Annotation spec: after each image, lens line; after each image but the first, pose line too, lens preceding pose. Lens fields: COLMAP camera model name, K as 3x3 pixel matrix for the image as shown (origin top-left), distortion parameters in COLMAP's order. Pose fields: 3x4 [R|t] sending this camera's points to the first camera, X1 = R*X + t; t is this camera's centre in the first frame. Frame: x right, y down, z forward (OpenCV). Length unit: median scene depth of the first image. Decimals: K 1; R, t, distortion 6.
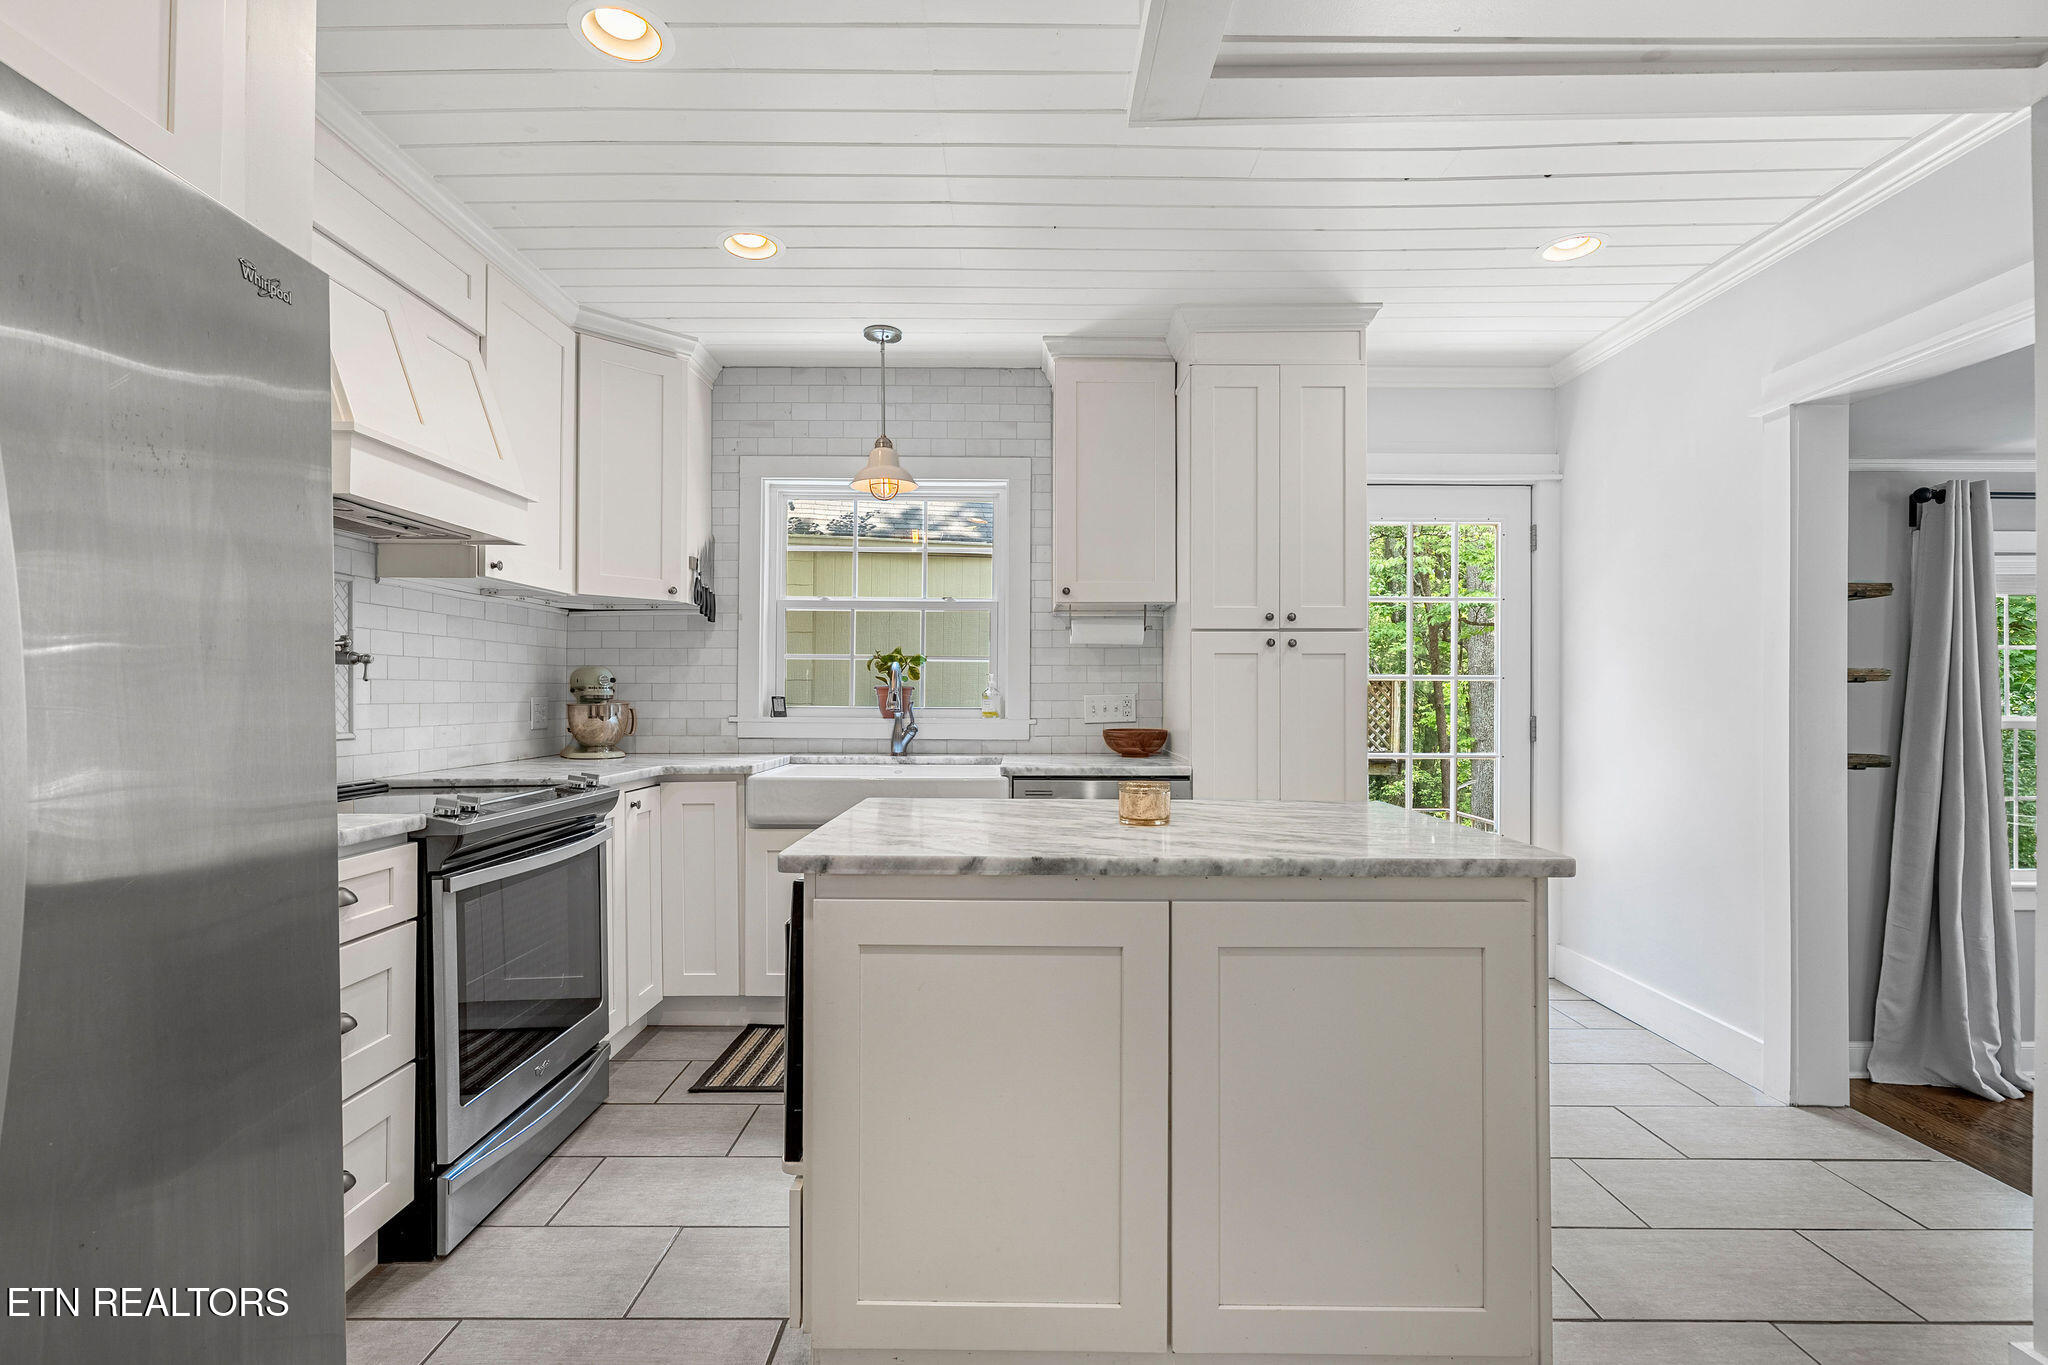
lens RADIAL K [[925.0, 0, 1020.3], [0, 925.0, 691.1], [0, 0, 1]] dist [-0.012411, -0.000043]
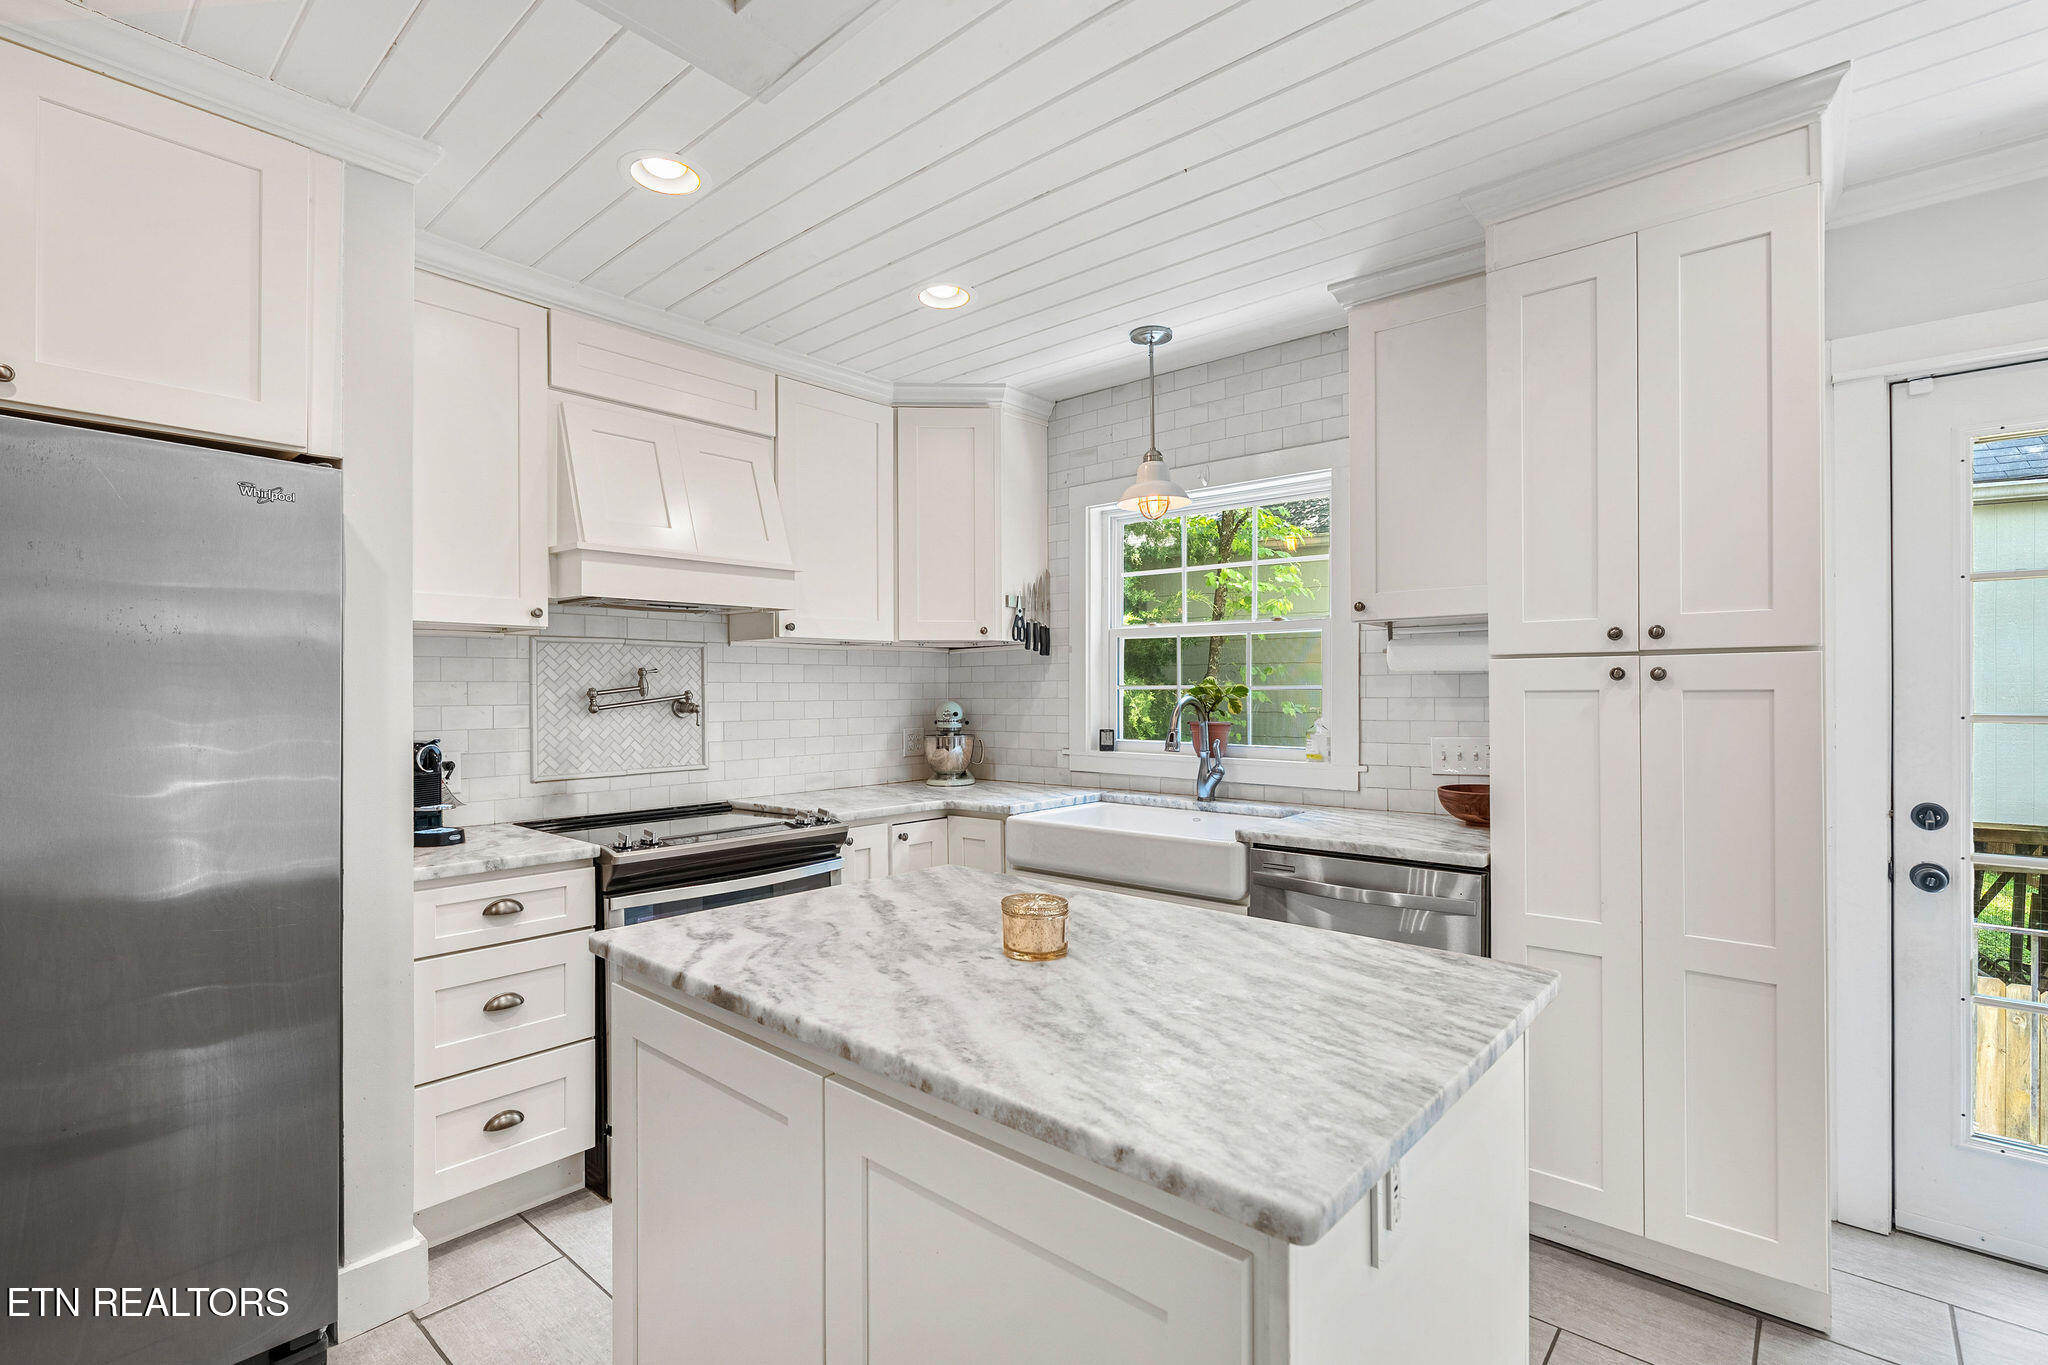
lens RADIAL K [[934.3, 0, 1020.1], [0, 934.3, 683.8], [0, 0, 1]] dist [-0.004413, -0.000317]
pose [[0.753876, -0.010789, -0.656929, 0.350492], [0.009596, 0.999939, -0.005411, -0.042219], [0.656947, -0.002225, 0.753933, 0.225324]]
